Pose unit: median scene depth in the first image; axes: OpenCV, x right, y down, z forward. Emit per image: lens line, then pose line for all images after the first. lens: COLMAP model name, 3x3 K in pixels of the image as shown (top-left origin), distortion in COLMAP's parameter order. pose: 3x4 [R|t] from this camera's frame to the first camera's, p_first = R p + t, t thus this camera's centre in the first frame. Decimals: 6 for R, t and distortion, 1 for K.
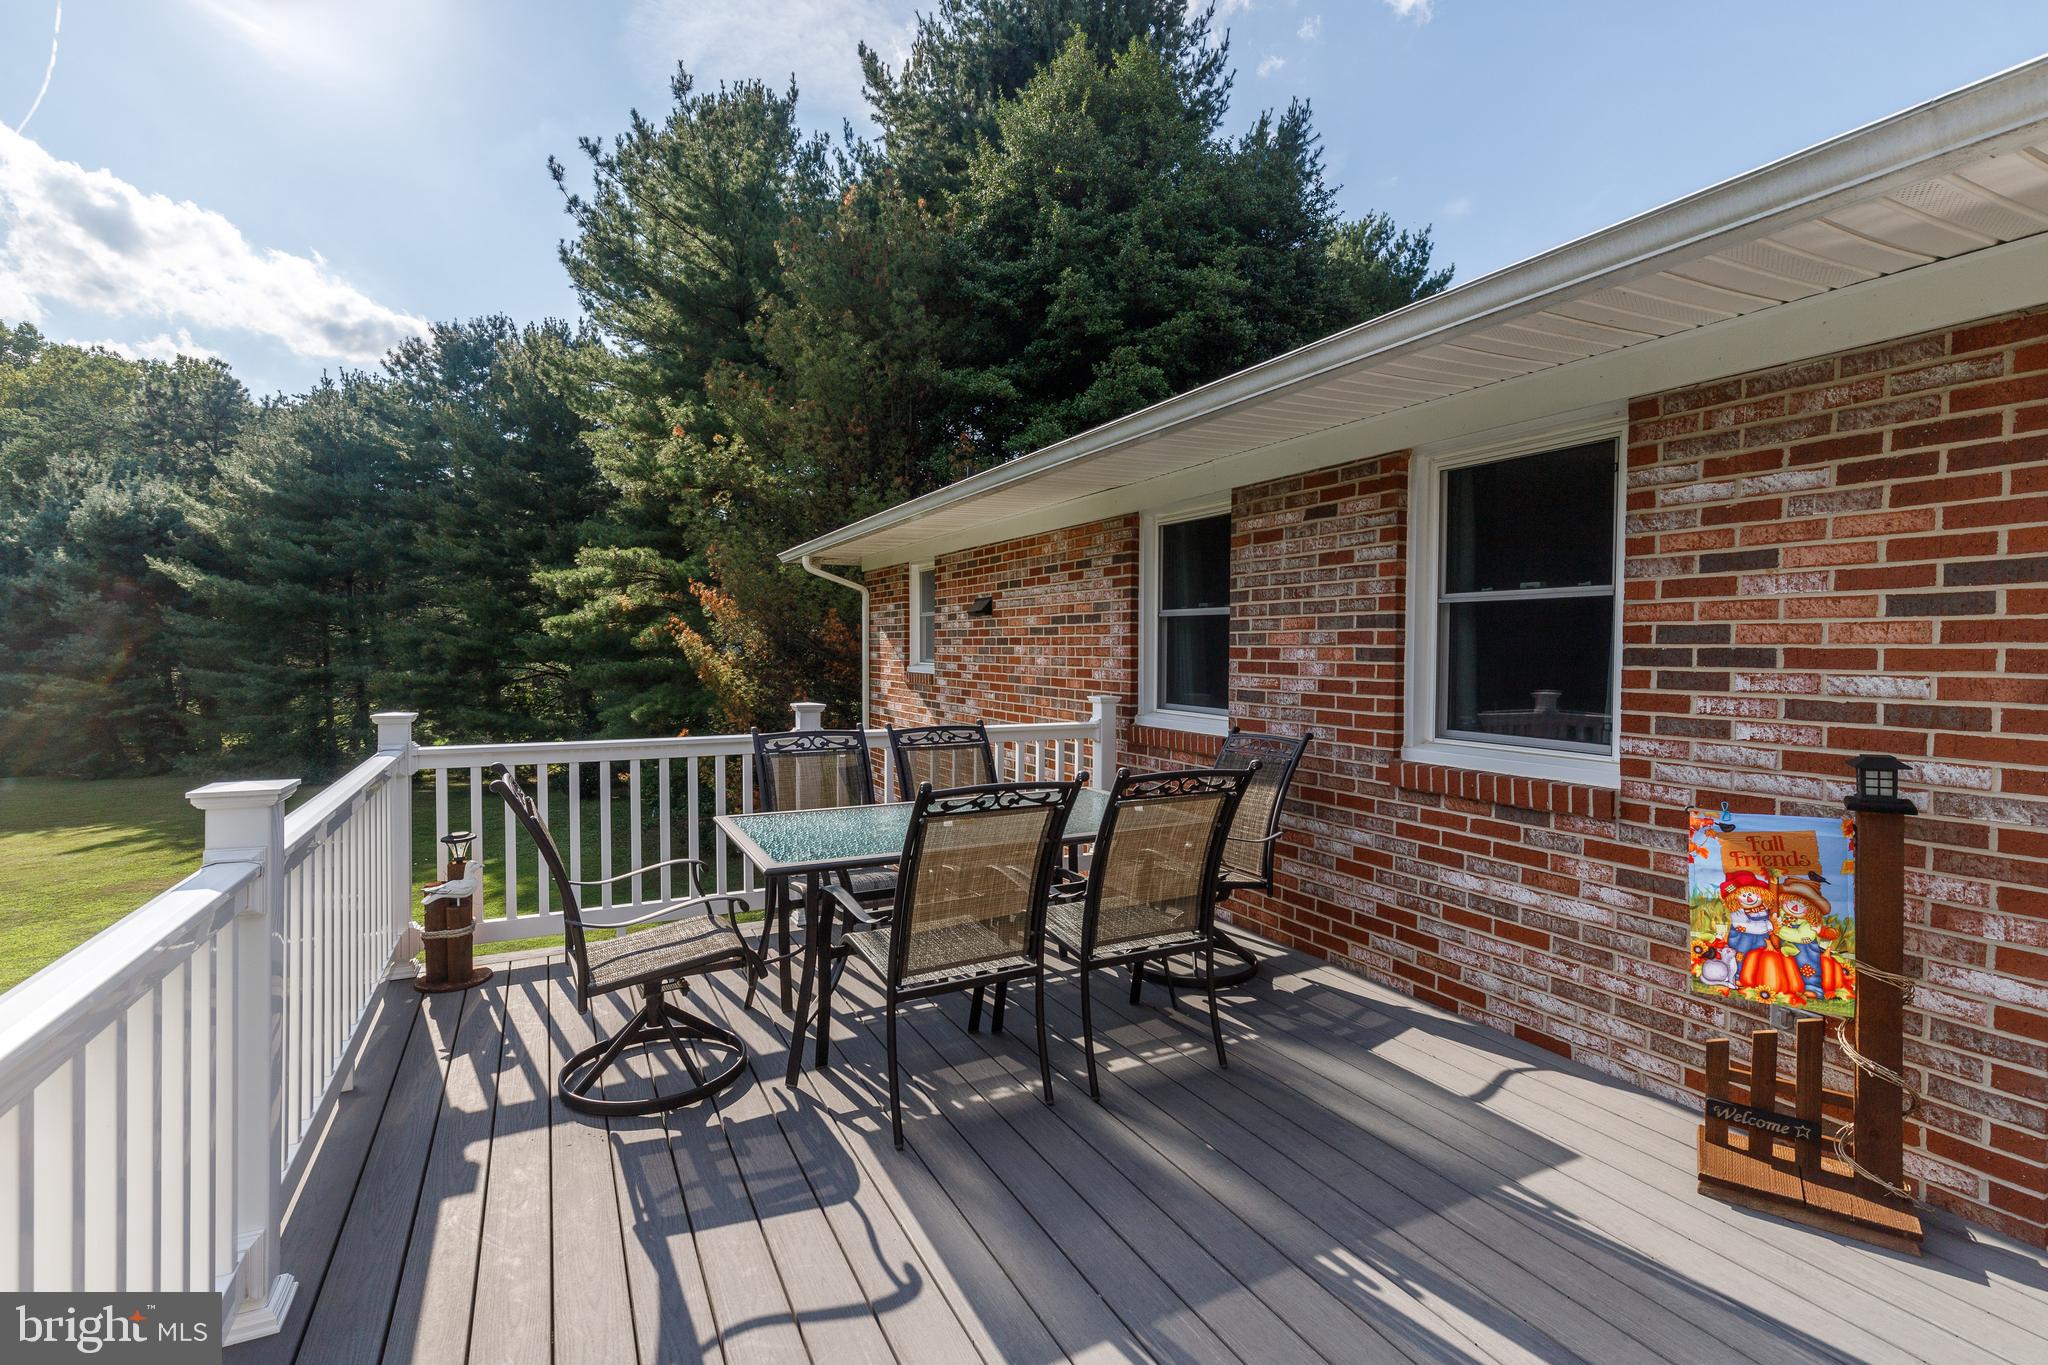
lens RADIAL K [[923.7, 0, 1014.7], [0, 923.7, 668.2], [0, 0, 1]] dist [0.002942, 0.000040]
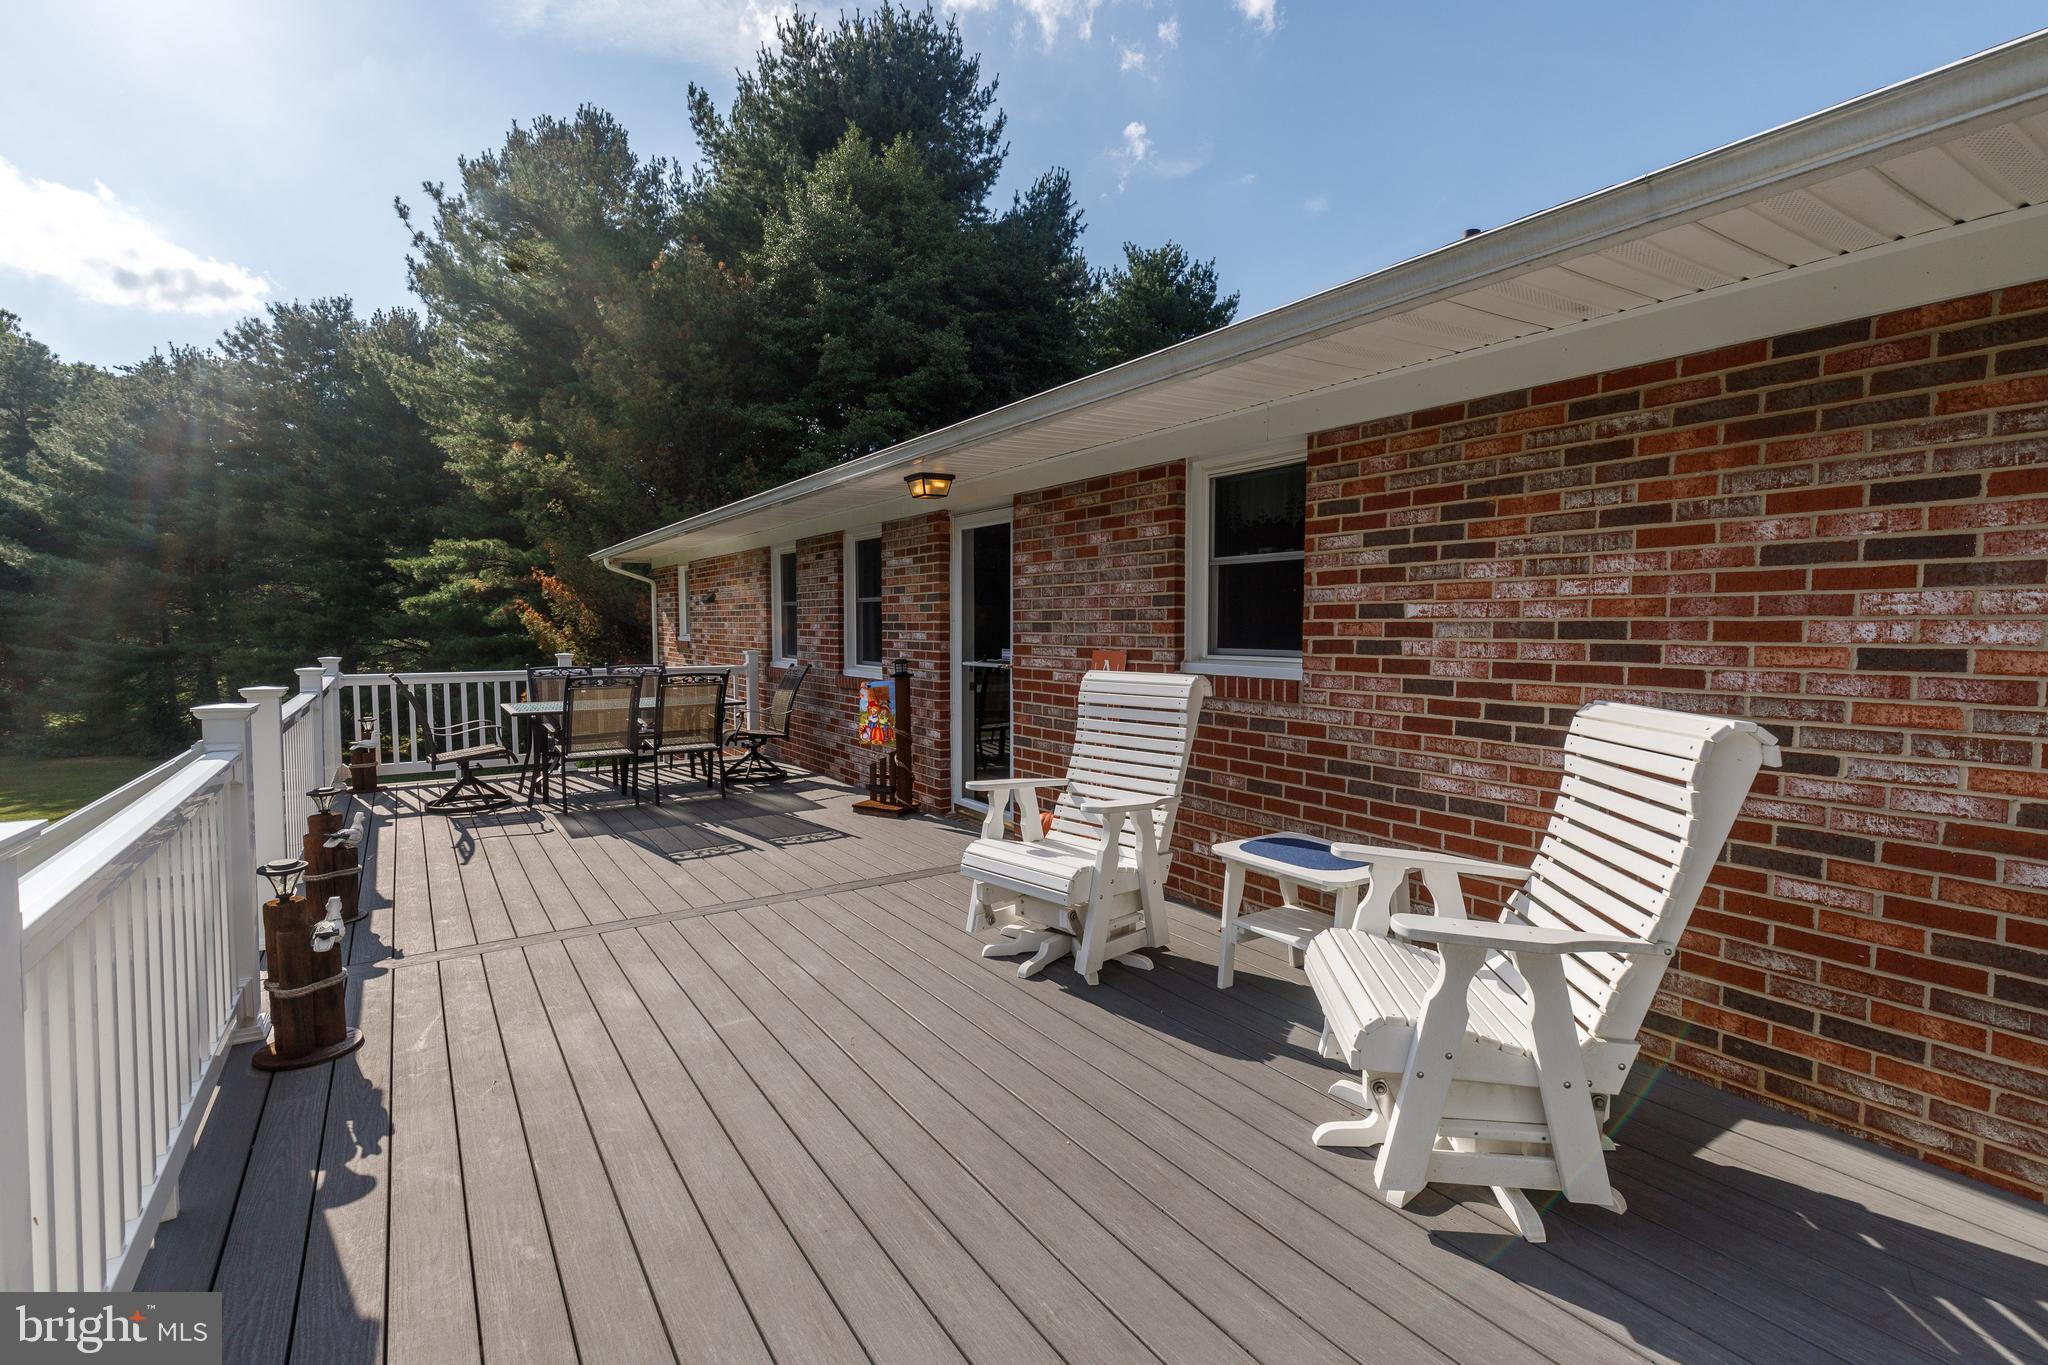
lens RADIAL K [[923.7, 0, 1035.3], [0, 923.7, 678.1], [0, 0, 1]] dist [0.002942, 0.000040]
pose [[0.991409, -0.010331, 0.130393, 0.125098], [0.005547, 0.999300, 0.036994, 0.006274], [-0.130684, -0.035953, 0.990772, -0.255871]]
